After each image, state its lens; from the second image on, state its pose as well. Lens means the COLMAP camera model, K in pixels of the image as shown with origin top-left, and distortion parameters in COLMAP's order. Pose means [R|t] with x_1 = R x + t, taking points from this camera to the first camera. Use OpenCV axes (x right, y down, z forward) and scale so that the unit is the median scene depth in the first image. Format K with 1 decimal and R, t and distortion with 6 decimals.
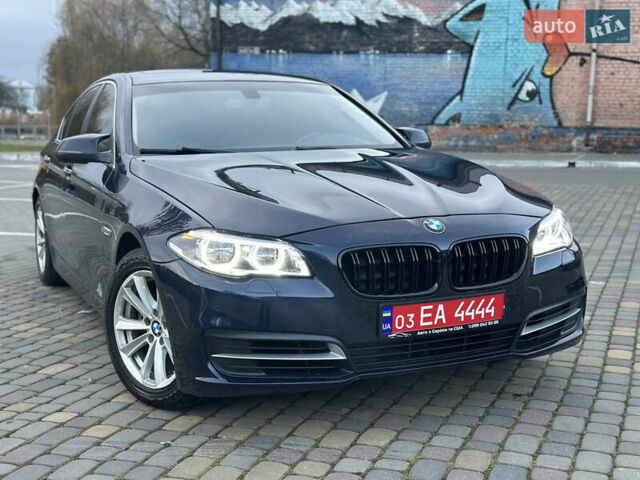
lens RADIAL K [[909.3, 0, 323.6], [0, 909.3, 242.6], [0, 0, 1]] dist [0.112693, 0.000000]
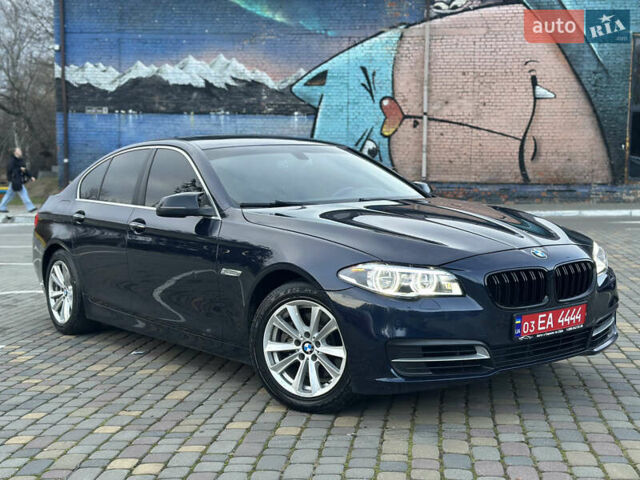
lens RADIAL K [[909.3, 0, 320.8], [0, 909.3, 241.6], [0, 0, 1]] dist [0.112693, 0.000000]
pose [[0.973925, -0.029590, 0.224932, -0.340004], [0.043628, 0.997380, -0.057700, 0.018606], [-0.222636, 0.066009, 0.972664, -0.152457]]
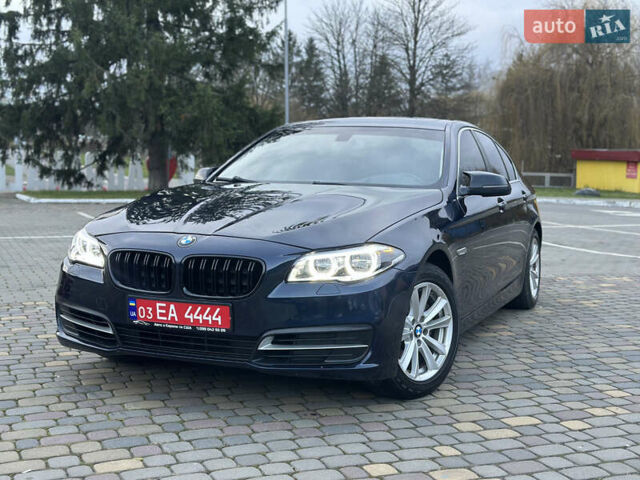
lens RADIAL K [[909.3, 0, 319.1], [0, 909.3, 238.6], [0, 0, 1]] dist [0.112693, 0.000000]
pose [[0.687415, 0.093015, -0.720284, 0.787772], [-0.136252, 0.990672, -0.002103, -0.030129], [0.713369, 0.099586, 0.693676, 0.199362]]
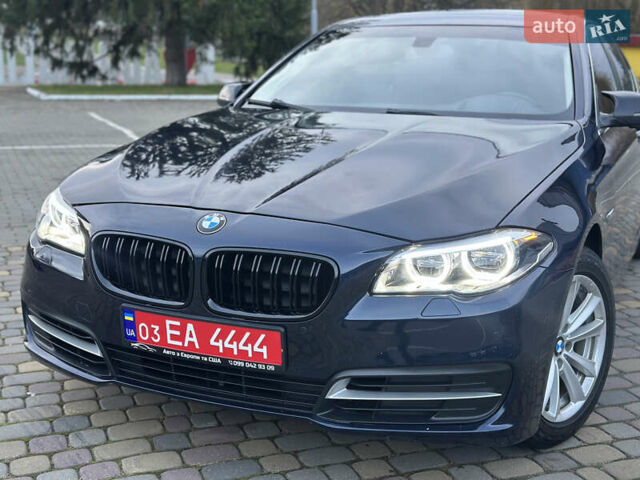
lens RADIAL K [[909.3, 0, 315.3], [0, 909.3, 243.7], [0, 0, 1]] dist [0.112693, 0.000000]
pose [[0.667578, 0.184287, -0.721372, 0.520497], [-0.134843, 0.982787, 0.126283, -0.077633], [0.732227, 0.012968, 0.680937, 0.381206]]
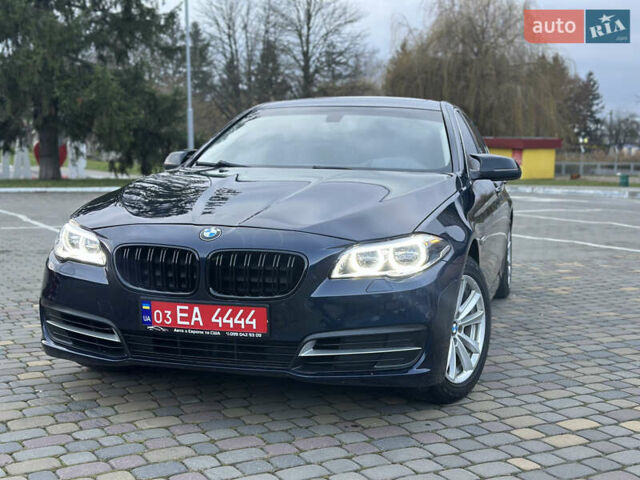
lens RADIAL K [[909.3, 0, 320.4], [0, 909.3, 242.8], [0, 0, 1]] dist [0.112693, 0.000000]
pose [[0.774868, 0.094418, -0.625032, 0.622076], [-0.121732, 0.992562, -0.000978, -0.015635], [0.620291, 0.076844, 0.780598, 0.179562]]
